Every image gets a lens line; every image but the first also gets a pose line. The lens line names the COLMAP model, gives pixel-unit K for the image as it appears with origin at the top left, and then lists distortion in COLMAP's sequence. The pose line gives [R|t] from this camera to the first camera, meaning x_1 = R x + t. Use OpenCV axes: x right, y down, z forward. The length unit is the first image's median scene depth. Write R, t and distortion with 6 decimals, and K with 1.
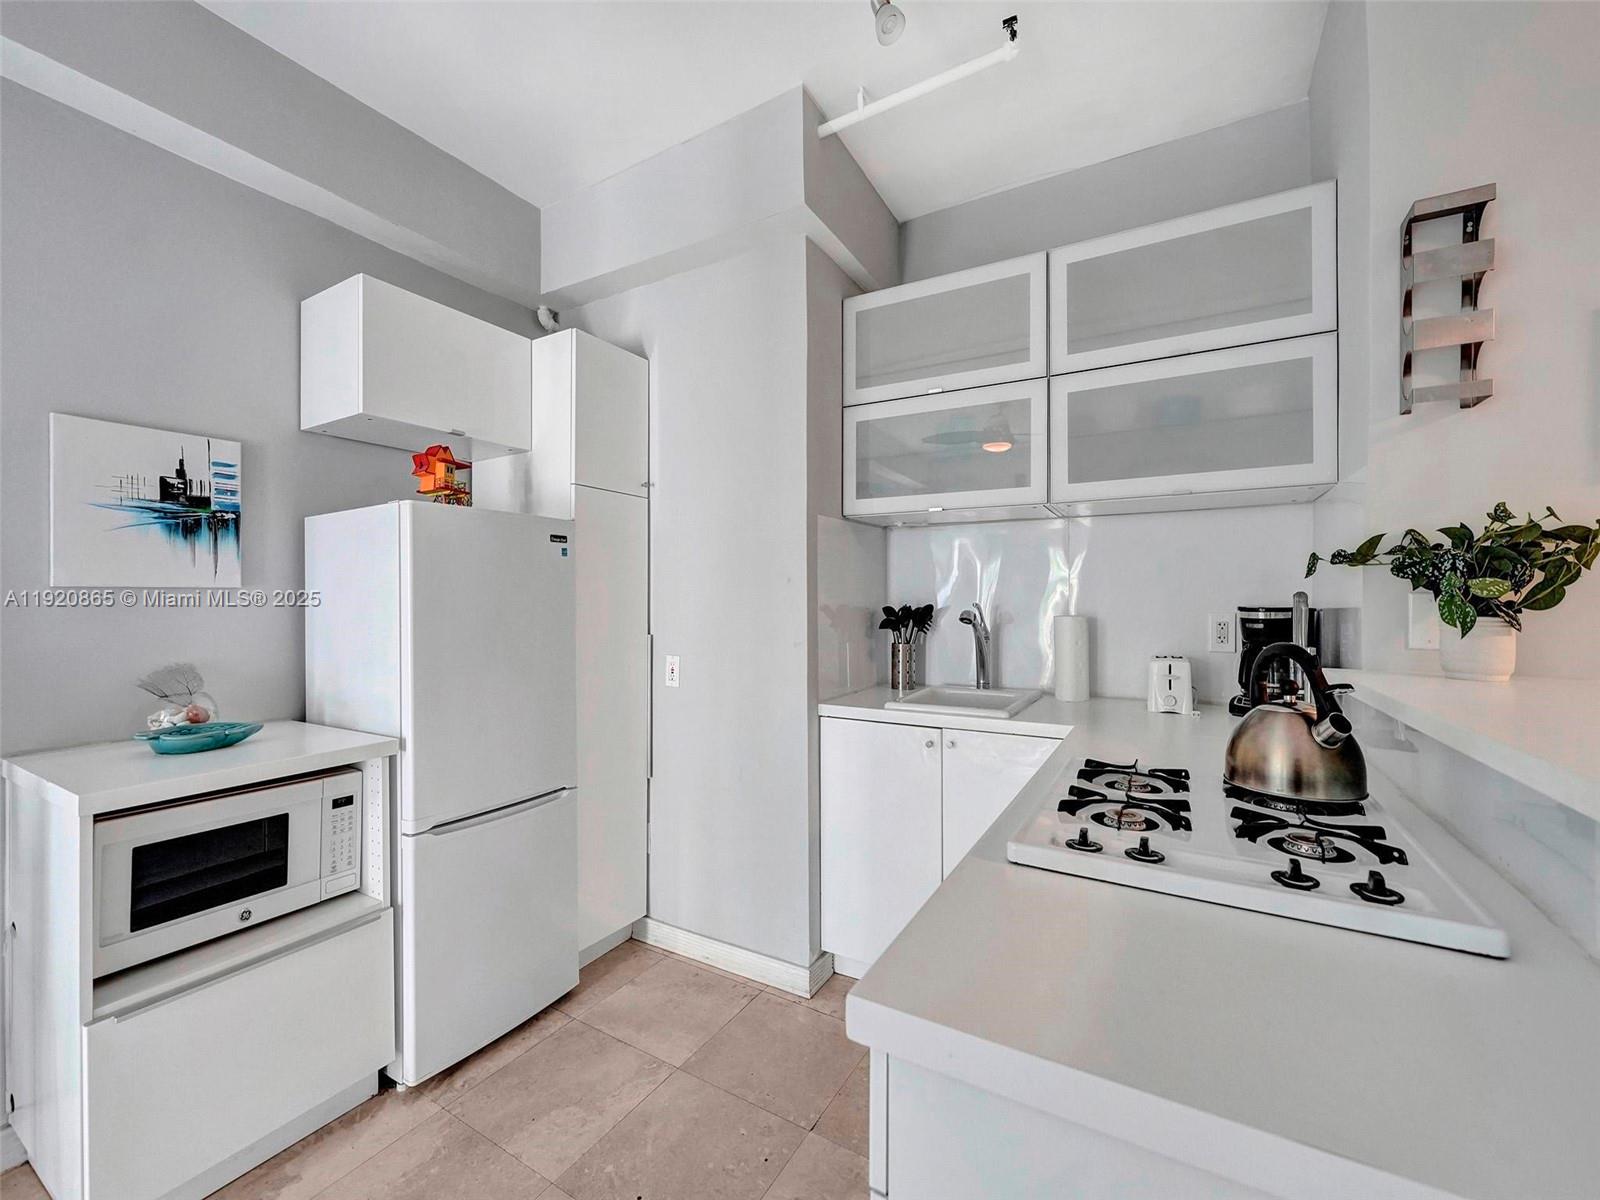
lens RADIAL K [[658.2, 0, 793.4], [0, 658.2, 598.3], [0, 0, 1]] dist [-0.002725, 0.000129]
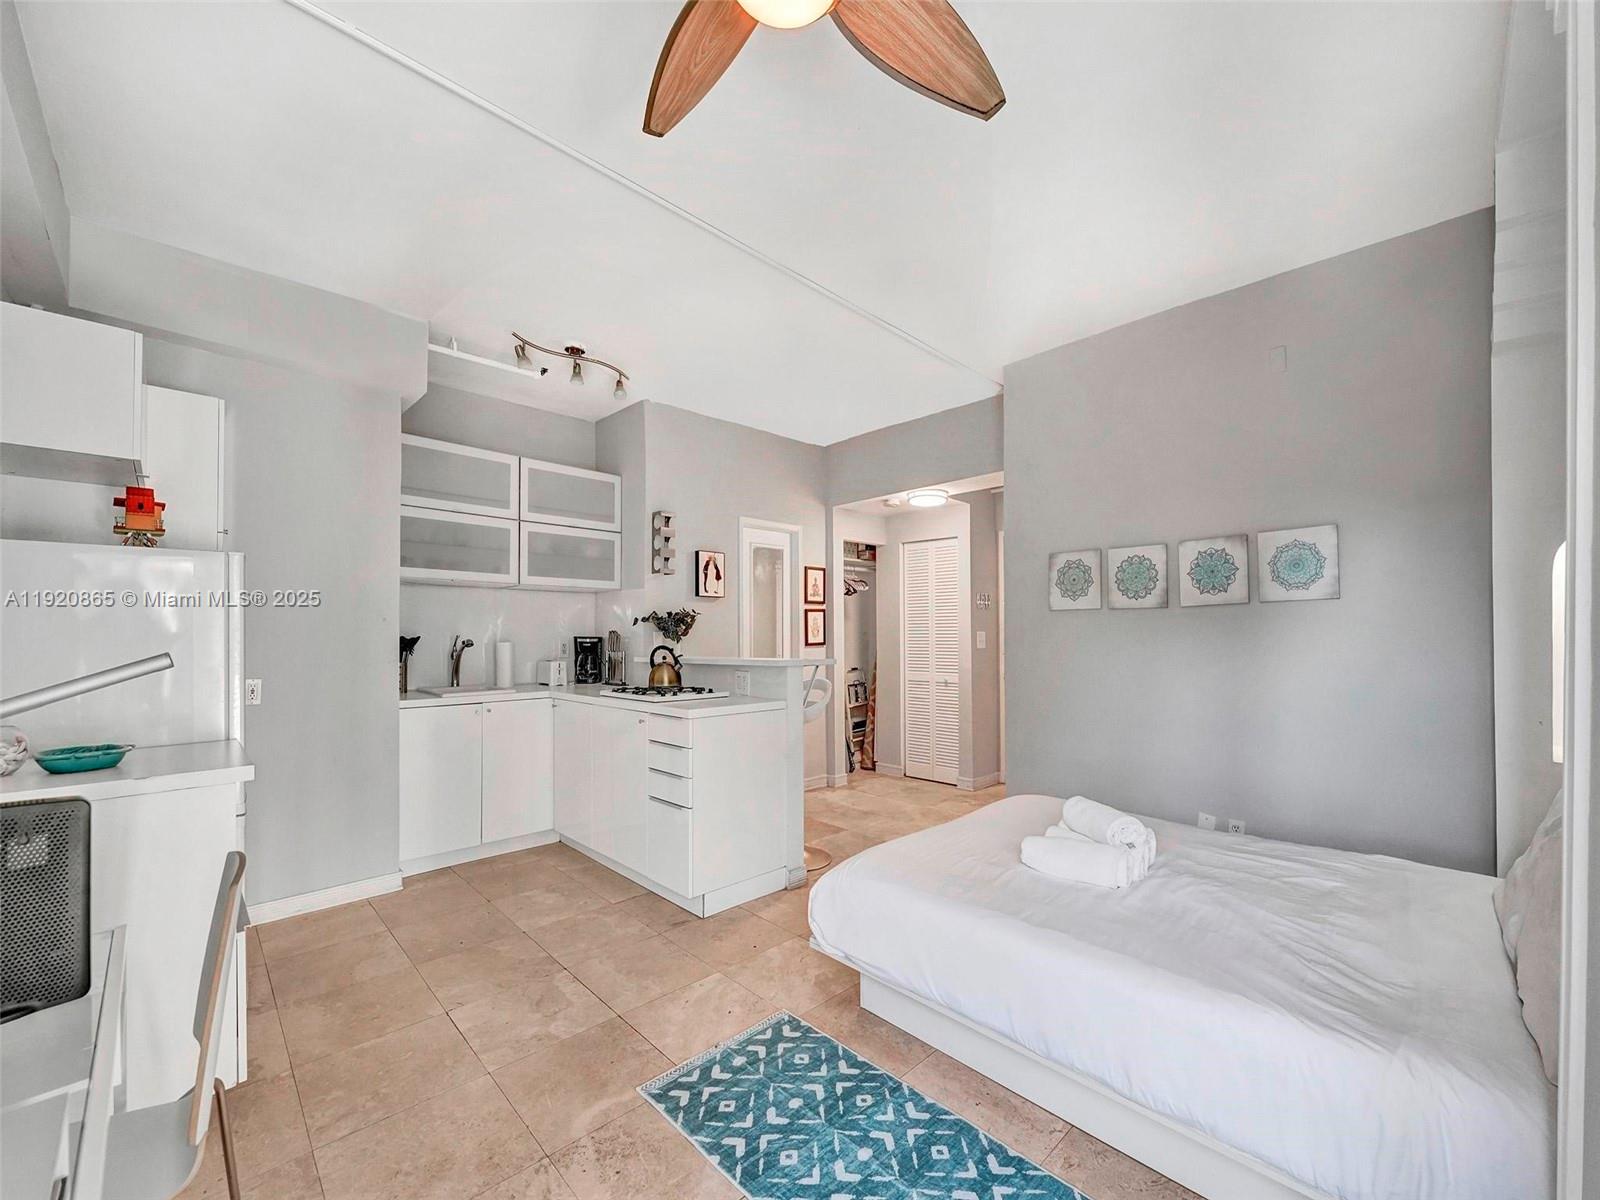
lens RADIAL K [[649.3, 0, 788.2], [0, 649.3, 624.2], [0, 0, 1]] dist [-0.001785, -0.000047]
pose [[0.269896, 0.018331, 0.962715, -1.363582], [-0.001670, 0.999826, -0.018570, 0.010305], [-0.962888, 0.003404, 0.269880, -0.327554]]
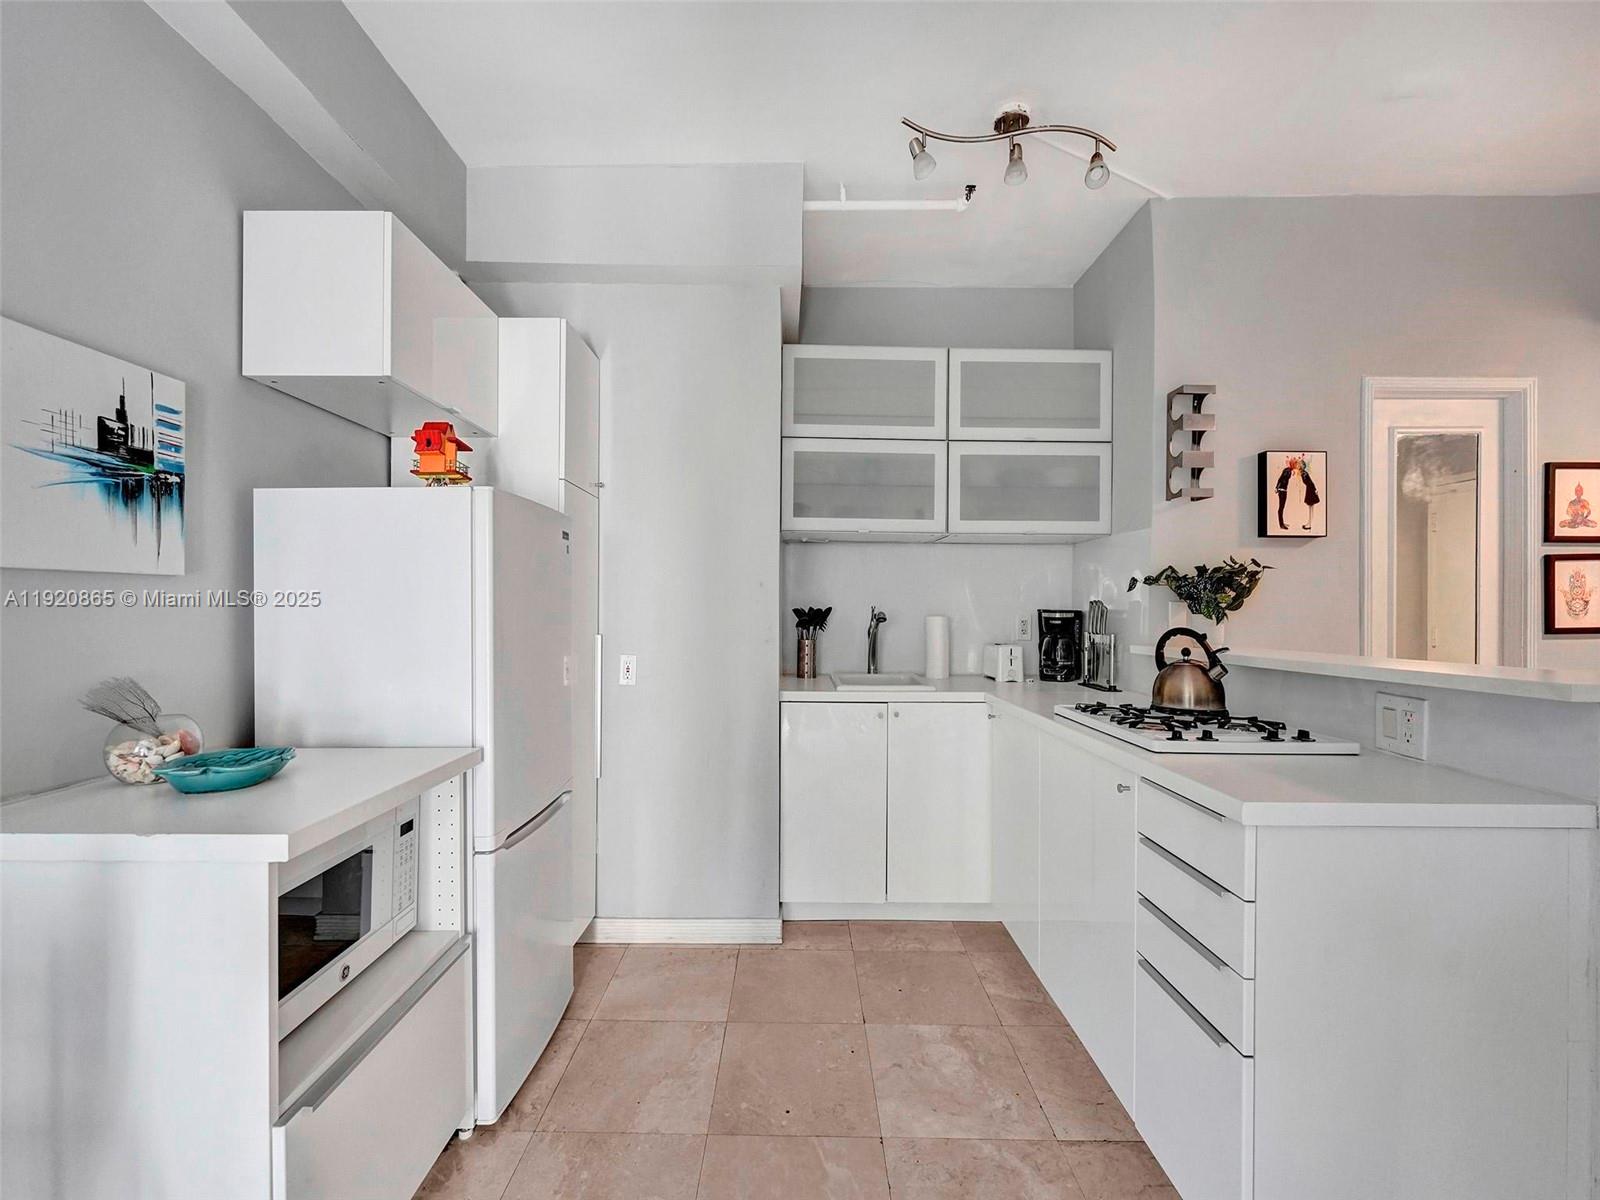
lens RADIAL K [[640.1, 0, 791.4], [0, 640.1, 606.8], [0, 0, 1]] dist [-0.001403, 0.000067]
pose [[0.862013, 0.008610, 0.506814, -0.606693], [-0.010280, 0.999947, 0.000497, 0.012045], [-0.506783, -0.005638, 0.862055, 0.016968]]
